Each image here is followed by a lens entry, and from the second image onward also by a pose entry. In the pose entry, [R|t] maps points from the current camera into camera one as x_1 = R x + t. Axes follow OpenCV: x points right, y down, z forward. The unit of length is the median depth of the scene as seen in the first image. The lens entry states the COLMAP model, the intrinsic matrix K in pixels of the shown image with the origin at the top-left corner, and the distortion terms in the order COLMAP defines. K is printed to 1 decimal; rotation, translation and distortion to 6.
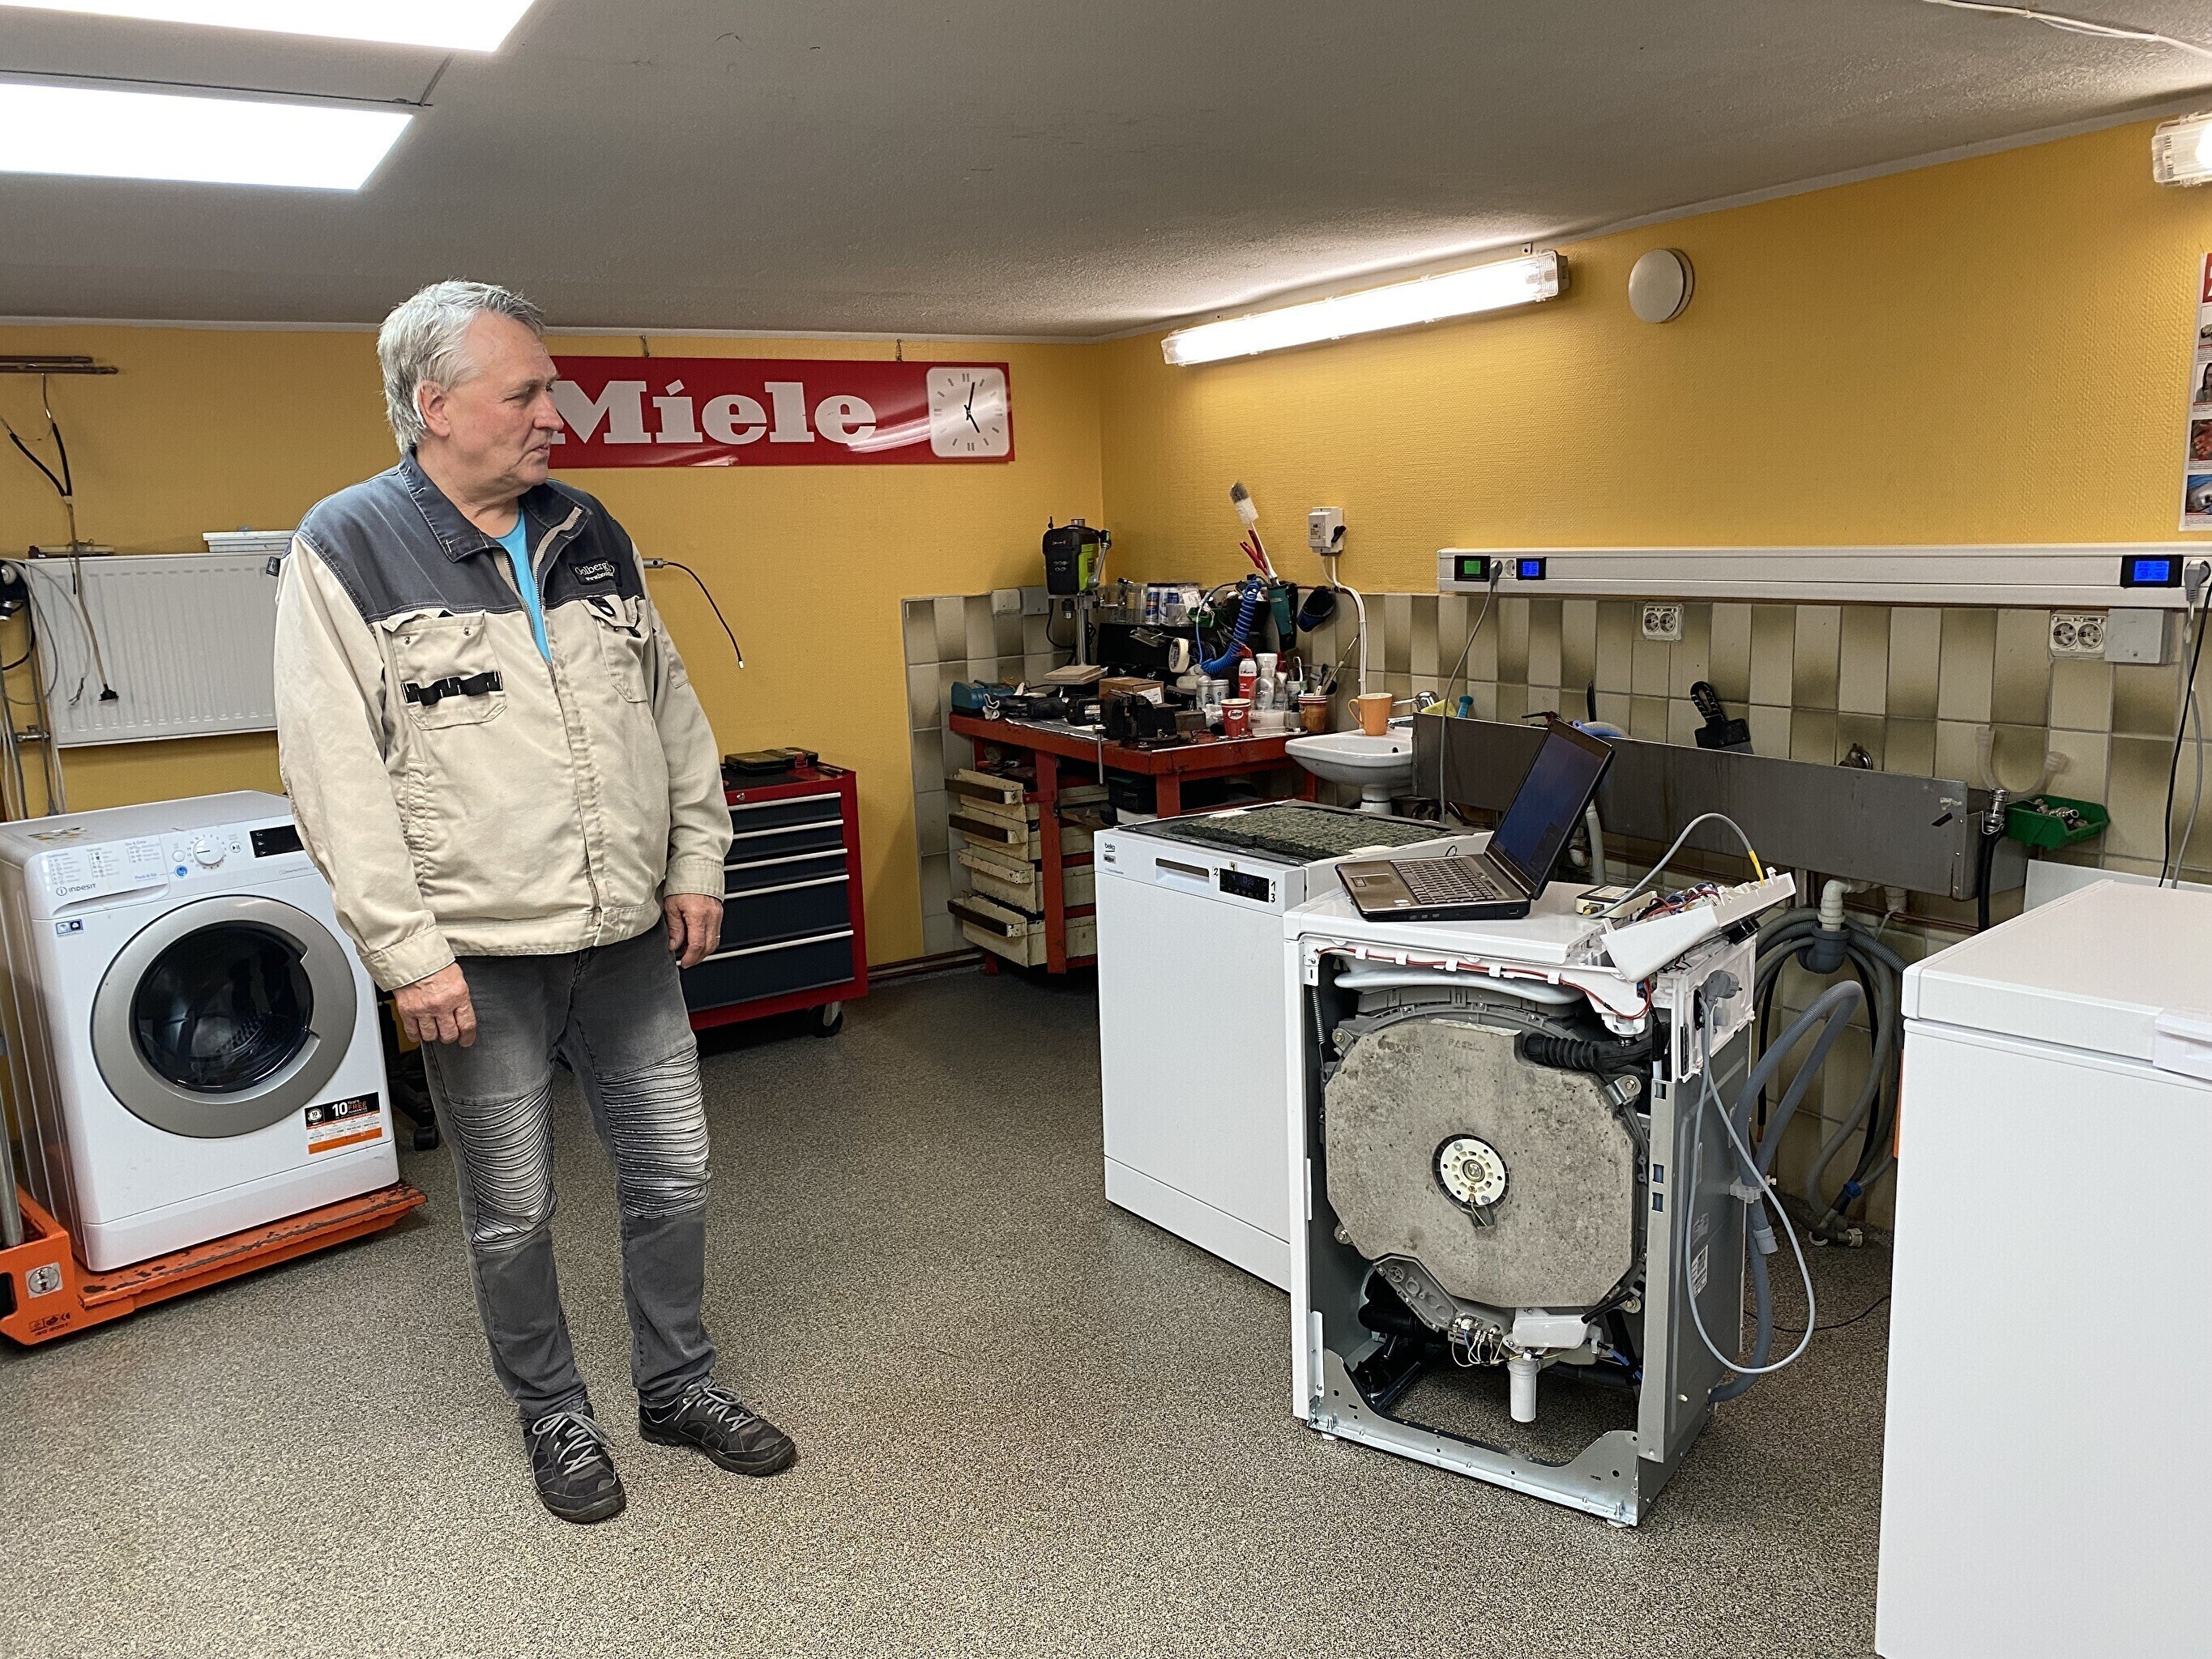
lens RADIAL K [[1679.4, 0, 1109.5], [0, 1679.4, 784.0], [0, 0, 1]] dist [0.053212, -0.052934]
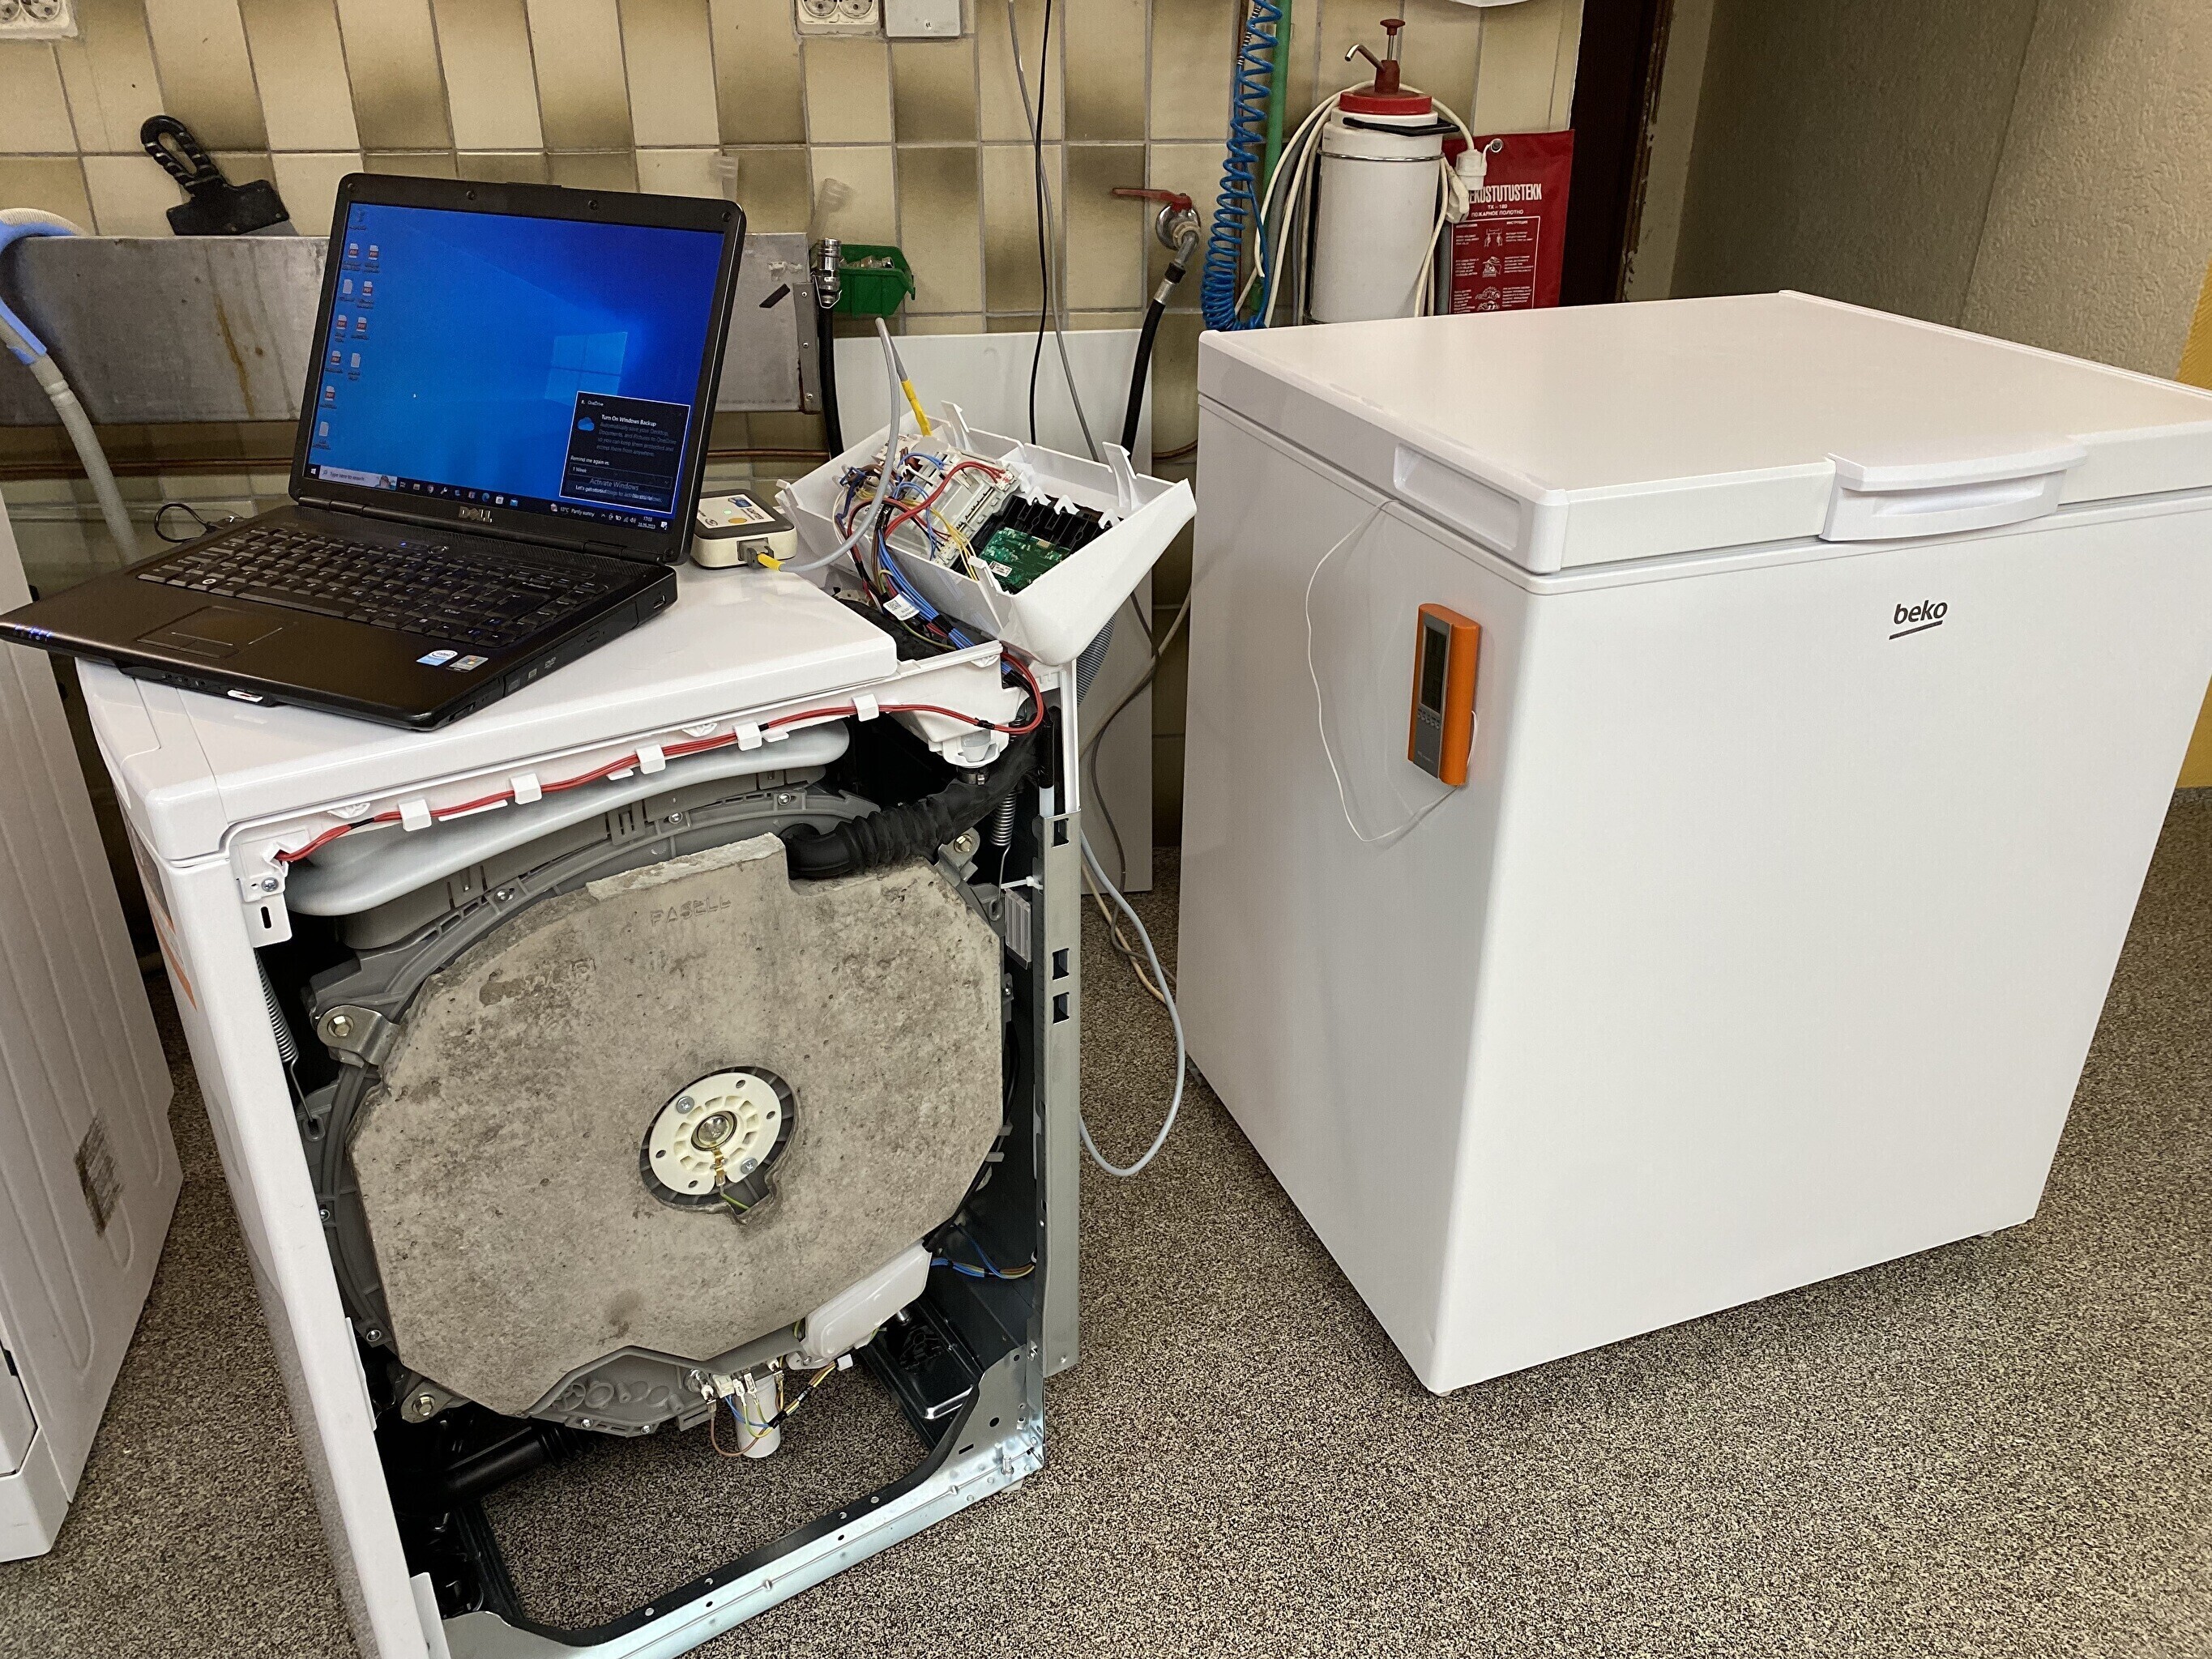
lens RADIAL K [[1679.4, 0, 1109.5], [0, 1679.4, 784.0], [0, 0, 1]] dist [0.053212, -0.052934]
pose [[0.379877, -0.377079, 0.844692, -0.119894], [0.124662, 0.925683, 0.357171, -0.026806], [-0.916599, -0.030380, 0.398653, 0.701820]]
